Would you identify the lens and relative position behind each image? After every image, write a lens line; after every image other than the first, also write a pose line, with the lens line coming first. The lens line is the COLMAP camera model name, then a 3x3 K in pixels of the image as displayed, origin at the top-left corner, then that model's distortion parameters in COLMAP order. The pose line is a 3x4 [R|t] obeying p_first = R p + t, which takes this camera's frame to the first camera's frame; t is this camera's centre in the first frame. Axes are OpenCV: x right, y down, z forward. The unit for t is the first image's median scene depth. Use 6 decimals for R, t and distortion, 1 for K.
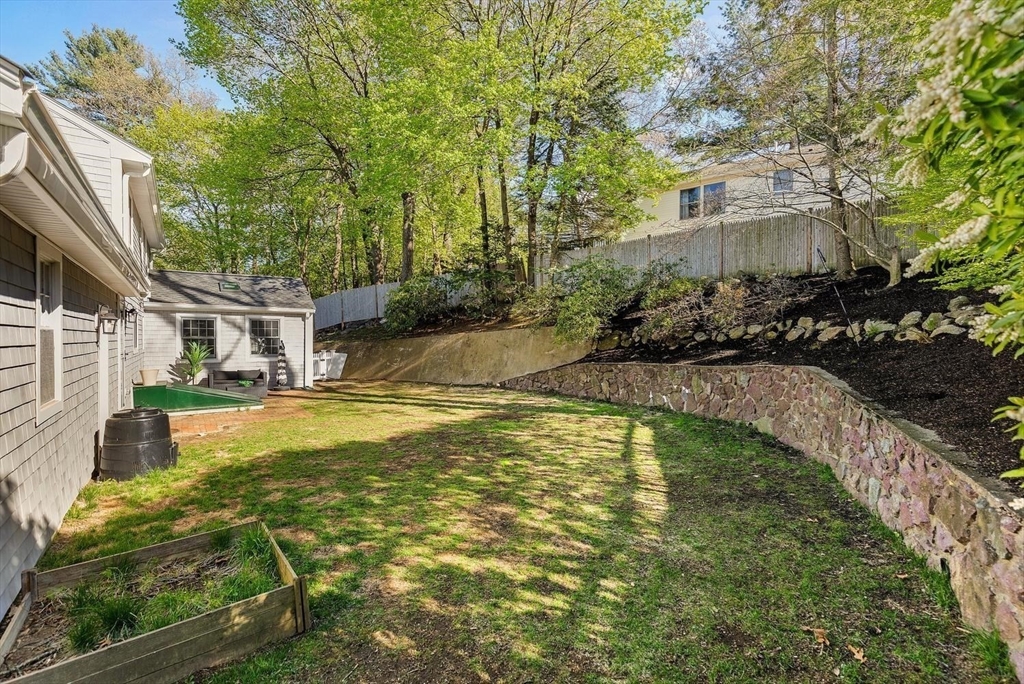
lens RADIAL K [[470.6, 0, 502.6], [0, 470.6, 341.4], [0, 0, 1]] dist [0.004694, -0.001583]
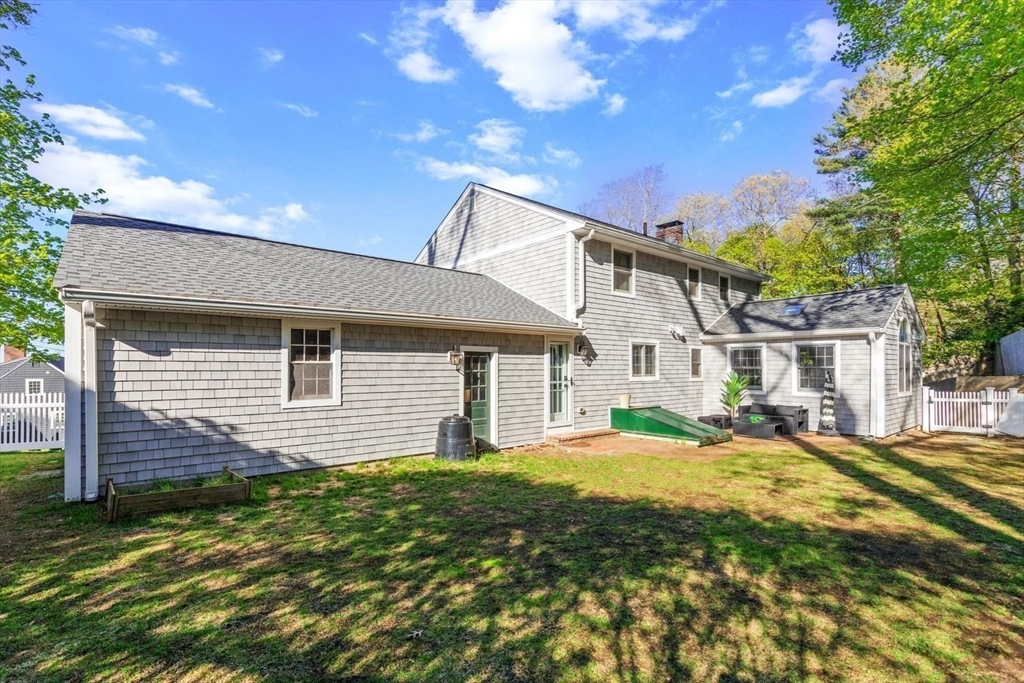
lens RADIAL K [[470.6, 0, 511.0], [0, 470.6, 364.3], [0, 0, 1]] dist [0.004694, -0.001583]
pose [[0.081693, -0.011967, -0.996586, 0.634162], [-0.007269, 0.999894, -0.012603, 0.000989], [0.996631, 0.008274, 0.081597, 0.975190]]
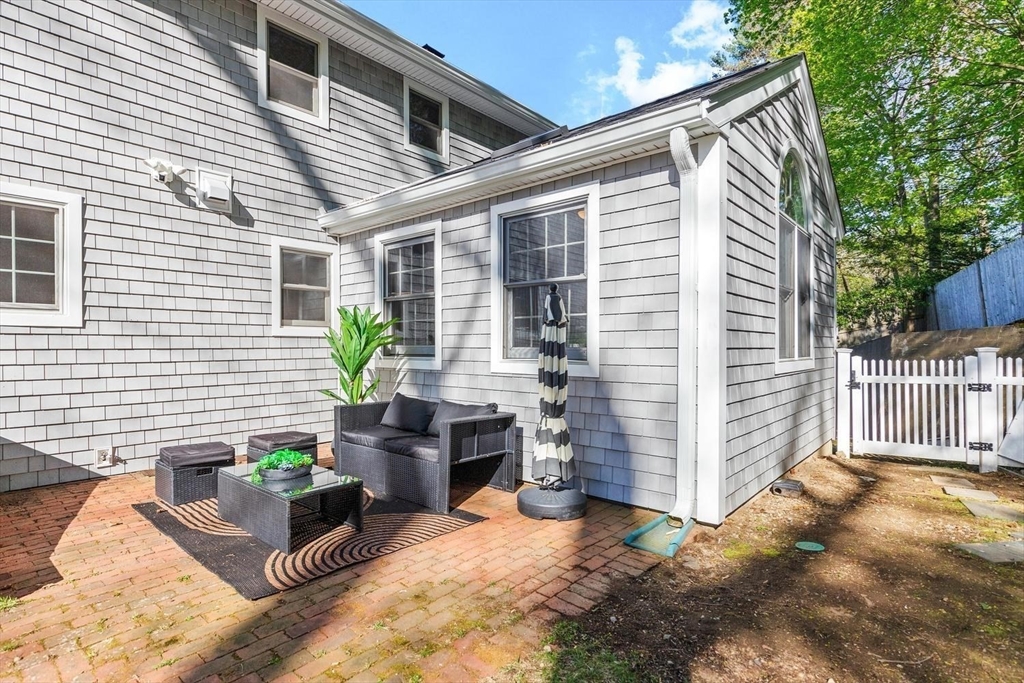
lens RADIAL K [[525.1, 0, 505.6], [0, 525.1, 346.7], [0, 0, 1]] dist [-0.000498, -0.001187]
pose [[0.246491, -0.003035, -0.969140, -0.555198], [-0.006385, 0.999968, -0.004756, 0.068112], [0.969124, 0.007360, 0.246464, 2.176246]]
